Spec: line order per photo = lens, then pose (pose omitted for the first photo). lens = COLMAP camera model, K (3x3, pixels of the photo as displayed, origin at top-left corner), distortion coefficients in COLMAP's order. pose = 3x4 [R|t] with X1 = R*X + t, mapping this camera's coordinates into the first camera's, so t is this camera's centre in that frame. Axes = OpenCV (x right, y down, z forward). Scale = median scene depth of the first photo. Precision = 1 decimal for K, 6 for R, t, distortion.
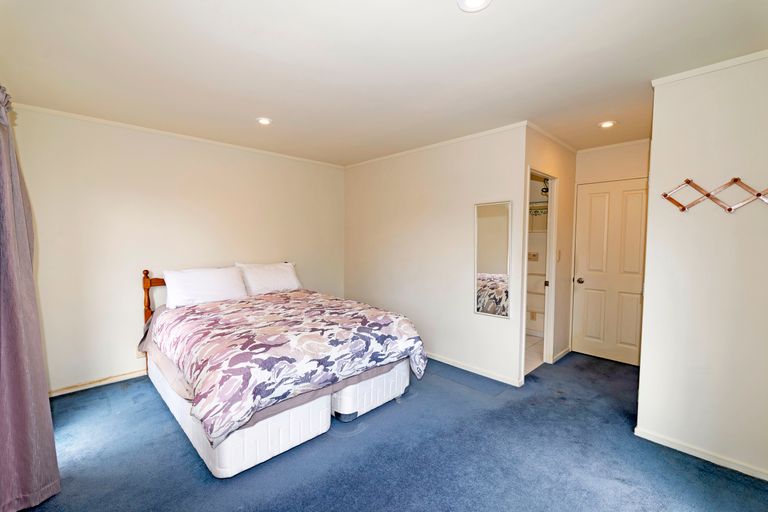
lens RADIAL K [[326.6, 0, 381.7], [0, 326.6, 259.5], [0, 0, 1]] dist [-0.000141, -0.000109]
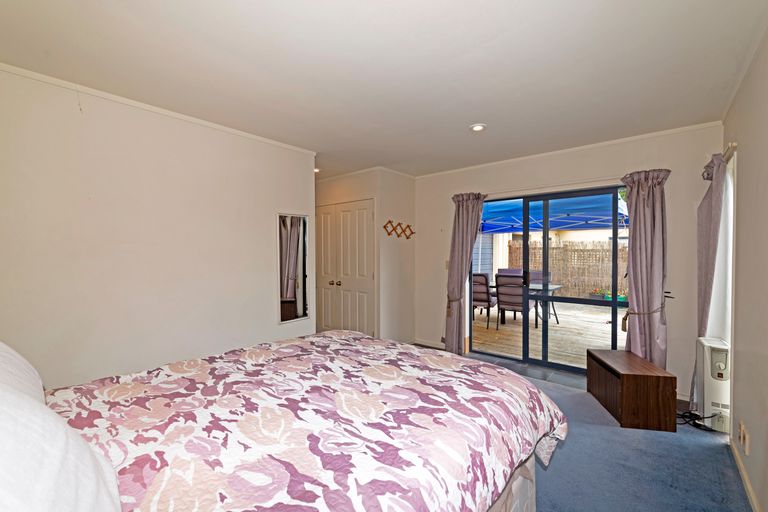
lens RADIAL K [[326.6, 0, 381.7], [0, 326.6, 259.5], [0, 0, 1]] dist [-0.000141, -0.000109]
pose [[-0.143735, -0.017578, 0.989460, -0.852479], [0.060767, 0.997799, 0.026554, -0.039052], [-0.987749, 0.063943, -0.142350, 0.982980]]
